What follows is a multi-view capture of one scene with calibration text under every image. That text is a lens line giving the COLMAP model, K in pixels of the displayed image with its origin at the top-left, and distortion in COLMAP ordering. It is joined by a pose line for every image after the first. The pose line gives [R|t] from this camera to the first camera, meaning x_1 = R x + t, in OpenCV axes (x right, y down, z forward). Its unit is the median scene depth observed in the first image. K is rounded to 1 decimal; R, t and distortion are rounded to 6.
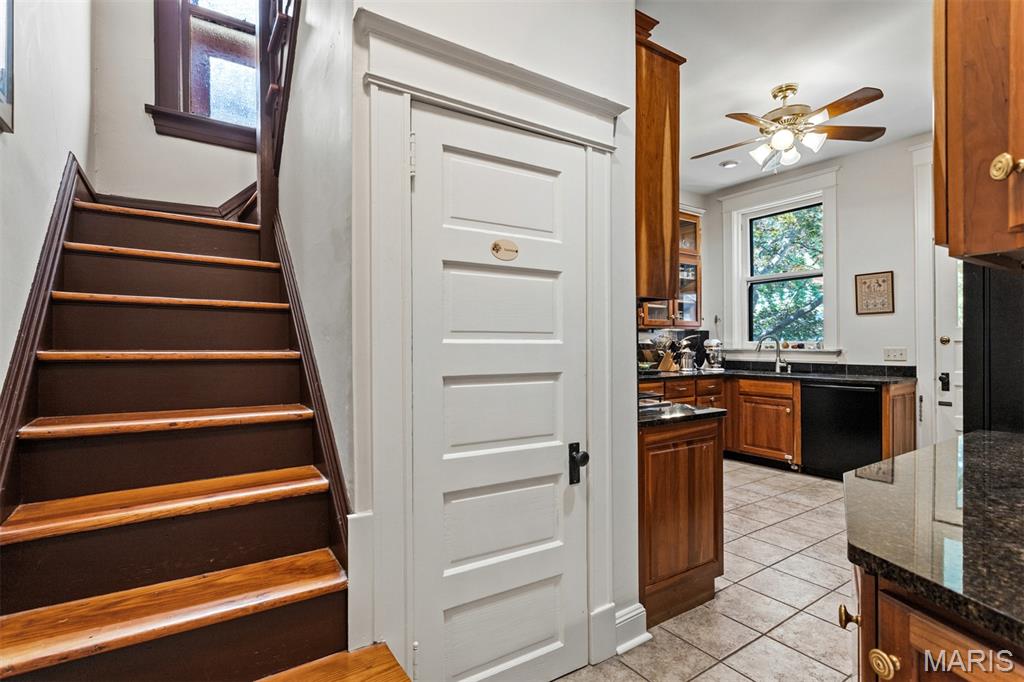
lens RADIAL K [[503.2, 0, 499.4], [0, 503.2, 342.9], [0, 0, 1]] dist [0.003944, 0.000028]
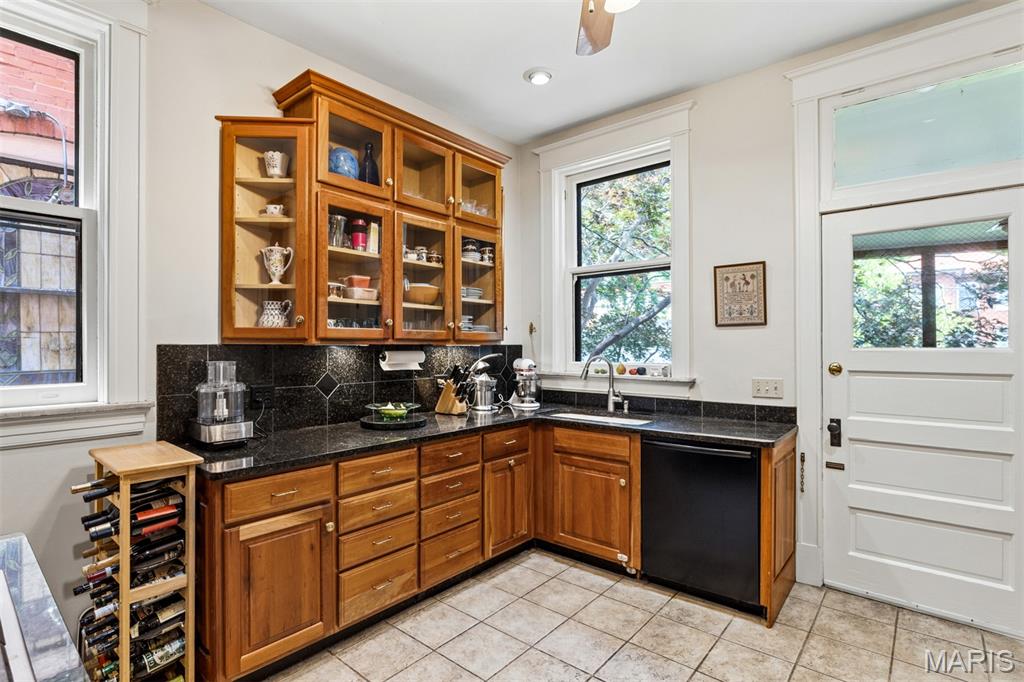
lens RADIAL K [[503.2, 0, 519.1], [0, 503.2, 347.5], [0, 0, 1]] dist [0.003944, 0.000028]
pose [[0.955118, -0.000881, 0.296225, 0.242261], [-0.001845, 0.999959, 0.008920, -0.030990], [-0.296221, -0.009066, 0.955077, 0.404603]]
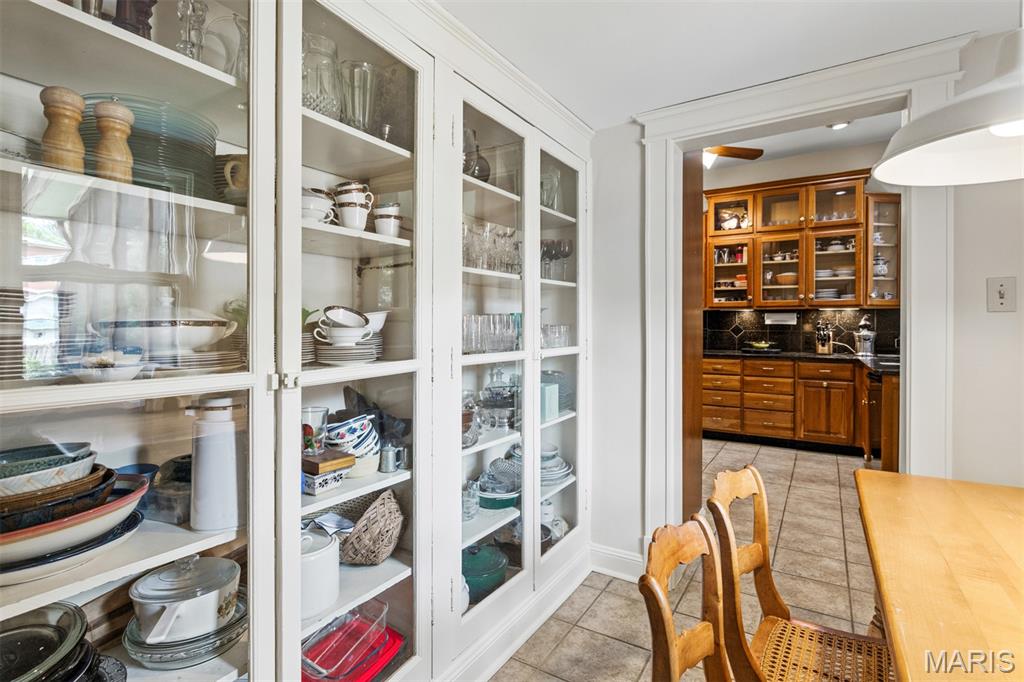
lens RADIAL K [[503.2, 0, 506.7], [0, 503.2, 332.5], [0, 0, 1]] dist [0.003944, 0.000028]
pose [[0.419645, 0.012052, -0.907608, 0.973864], [-0.001522, 0.999920, 0.012574, 0.005535], [0.907687, -0.003895, 0.419629, 0.082816]]
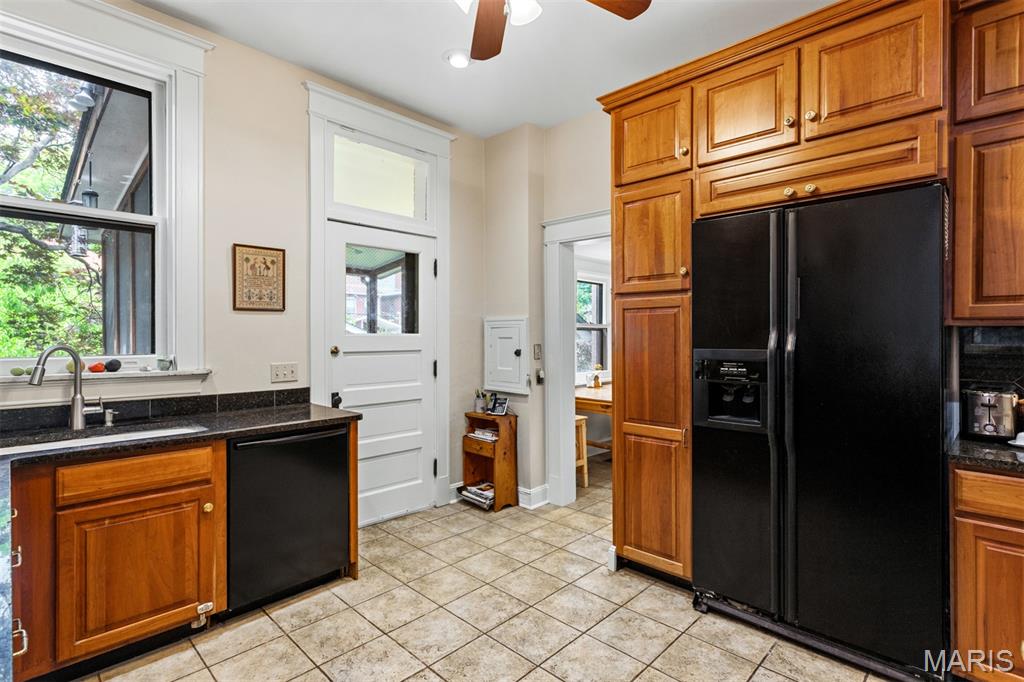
lens RADIAL K [[503.2, 0, 484.9], [0, 503.2, 336.9], [0, 0, 1]] dist [0.003944, 0.000028]
pose [[-0.190614, 0.003438, 0.981659, 0.057879], [-0.001452, 0.999992, -0.003784, -0.020302], [-0.981664, -0.002146, -0.190608, 0.746025]]
